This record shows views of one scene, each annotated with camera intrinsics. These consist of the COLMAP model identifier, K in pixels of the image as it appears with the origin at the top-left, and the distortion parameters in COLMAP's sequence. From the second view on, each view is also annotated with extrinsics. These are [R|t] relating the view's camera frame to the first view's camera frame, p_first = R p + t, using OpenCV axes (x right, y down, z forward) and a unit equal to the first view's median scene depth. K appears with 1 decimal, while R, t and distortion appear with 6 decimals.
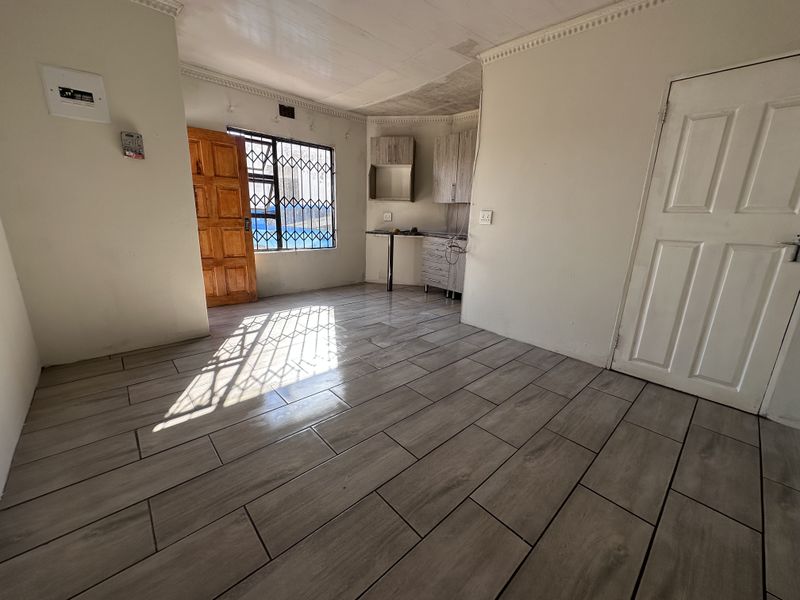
lens RADIAL K [[320.2, 0, 399.4], [0, 320.2, 298.7], [0, 0, 1]] dist [-0.000242, -0.000152]
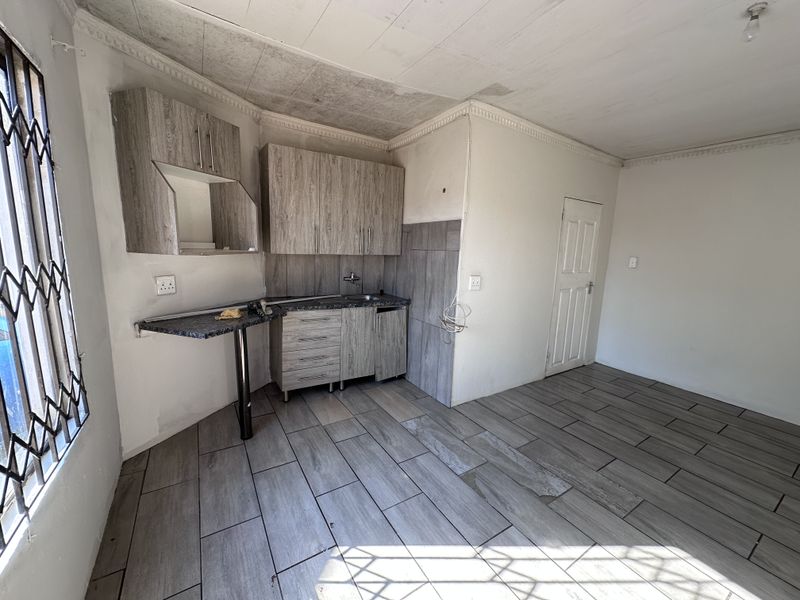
lens RADIAL K [[320.2, 0, 400.3], [0, 320.2, 300.7], [0, 0, 1]] dist [-0.000242, -0.000152]
pose [[0.180078, -0.191996, 0.964733, -0.593129], [0.215672, 0.964608, 0.151714, -0.355287], [-0.959717, 0.180746, 0.215113, 0.928113]]
